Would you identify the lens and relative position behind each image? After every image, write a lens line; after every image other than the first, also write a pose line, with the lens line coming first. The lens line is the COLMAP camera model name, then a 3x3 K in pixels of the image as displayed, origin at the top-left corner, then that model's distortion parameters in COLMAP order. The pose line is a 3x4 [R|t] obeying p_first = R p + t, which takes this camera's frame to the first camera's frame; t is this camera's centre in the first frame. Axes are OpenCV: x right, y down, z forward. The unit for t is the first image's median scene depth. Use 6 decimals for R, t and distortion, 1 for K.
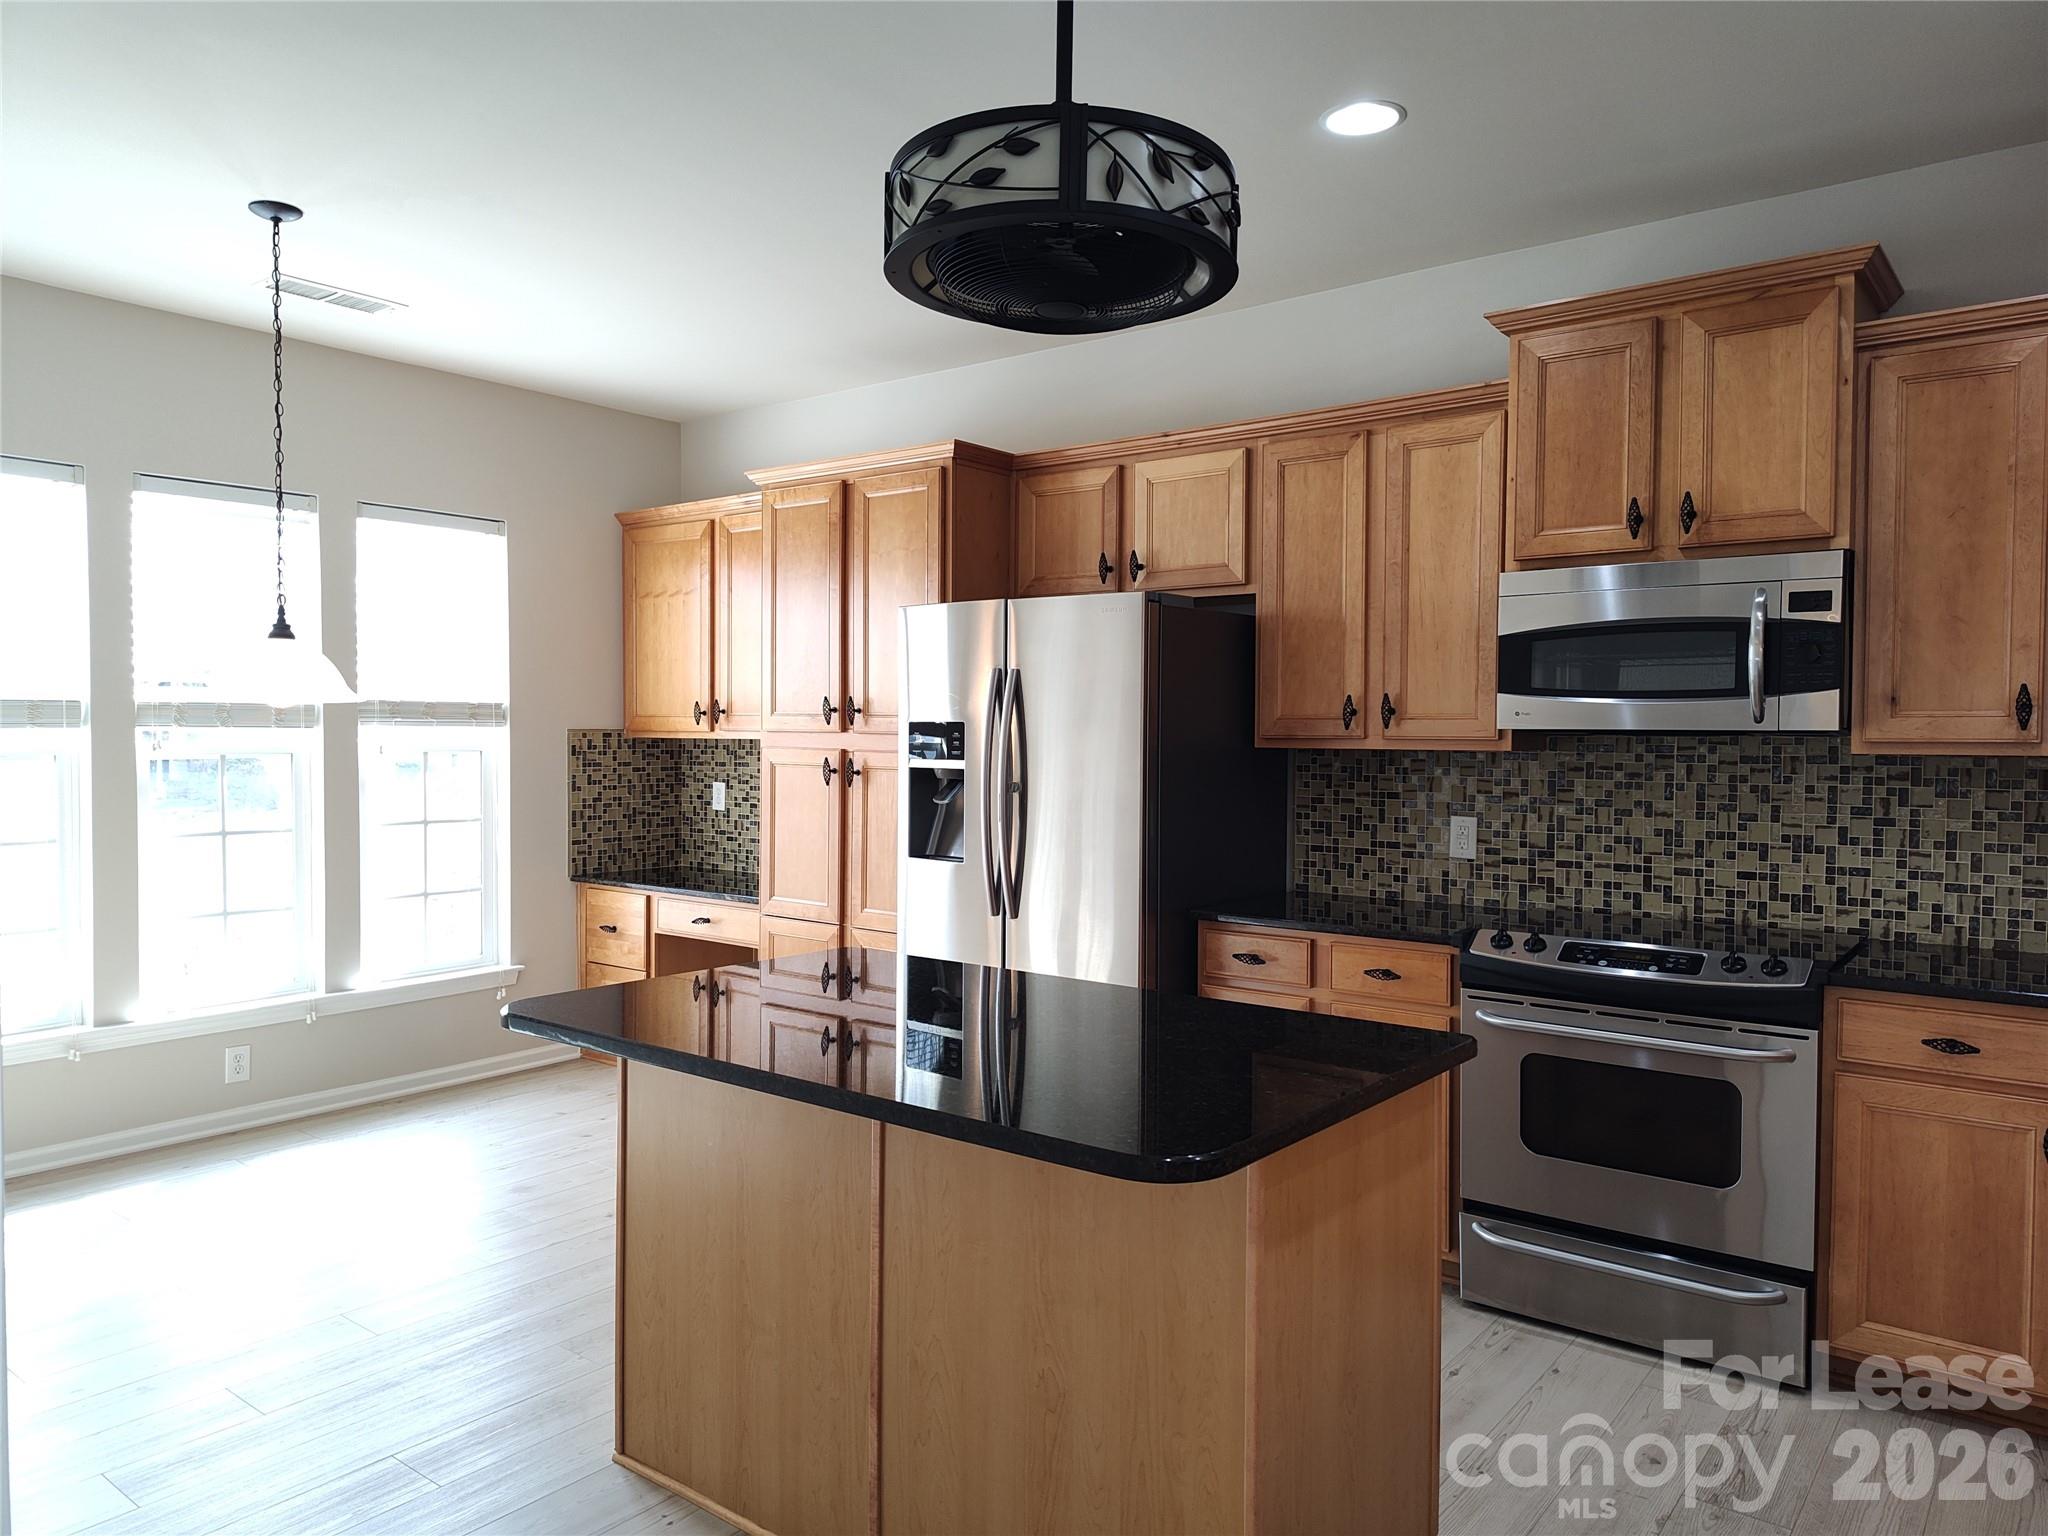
lens RADIAL K [[1386.8, 0, 1014.0], [0, 1386.8, 768.5], [0, 0, 1]] dist [0.066992, -0.082326]
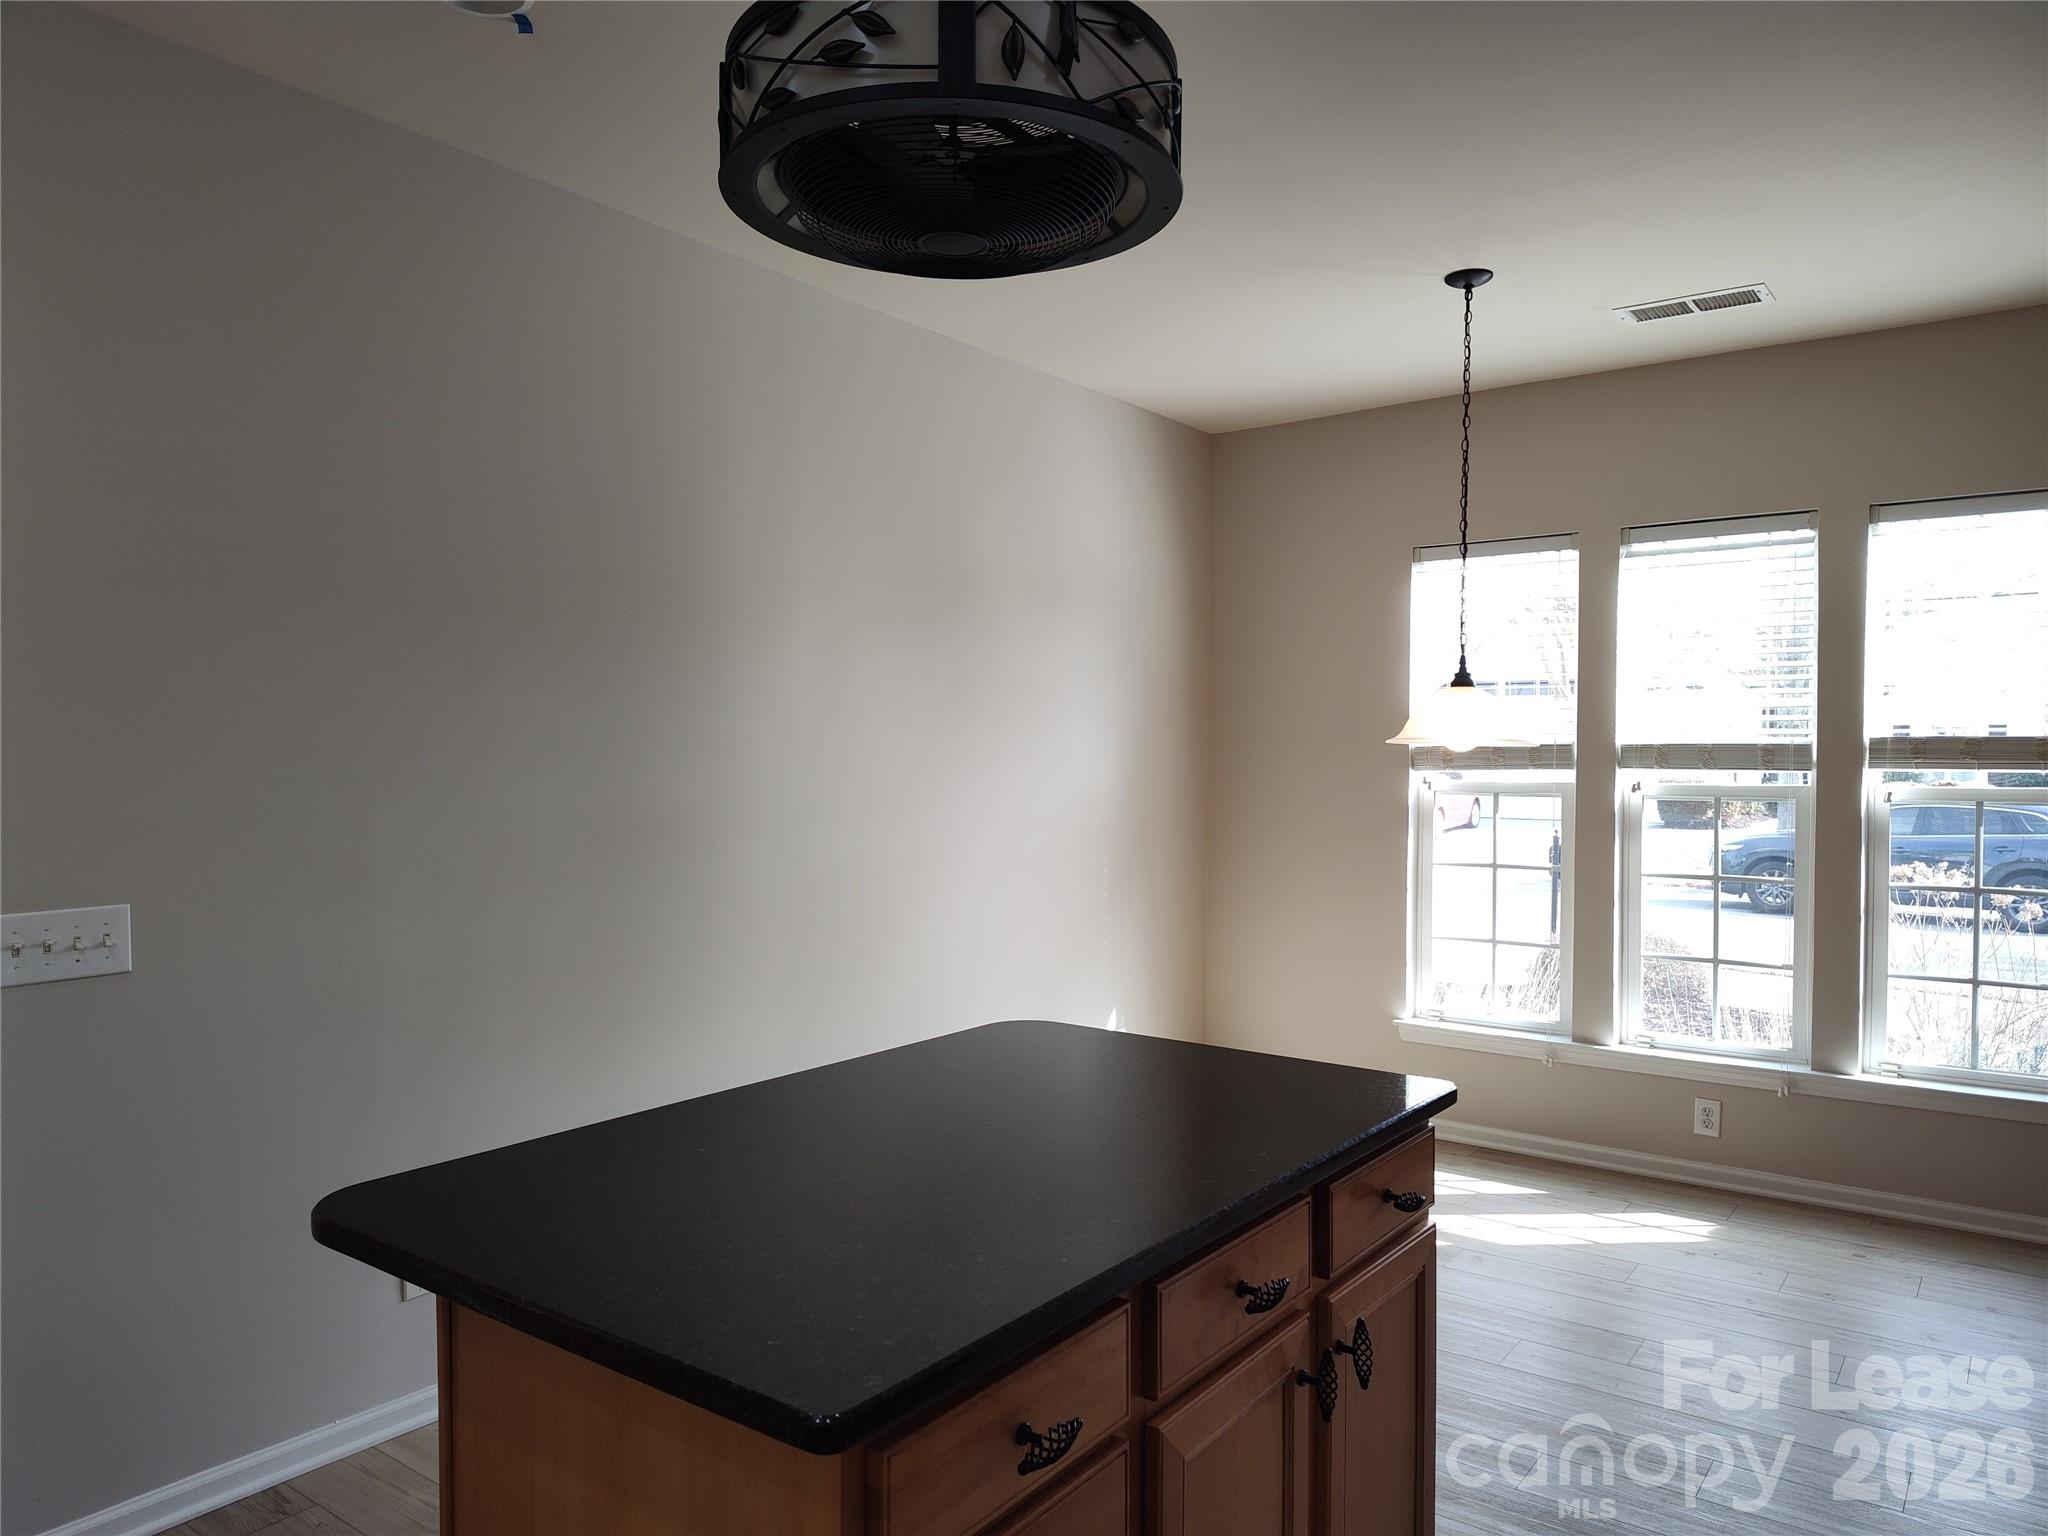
lens RADIAL K [[1380.4, 0, 1019.6], [0, 1380.4, 775.9], [0, 0, 1]] dist [0.062265, -0.080409]
pose [[0.050981, 0.016560, -0.998562, 0.404519], [-0.031319, 0.999397, 0.014975, -0.025587], [0.998208, 0.030511, 0.051469, 0.505605]]
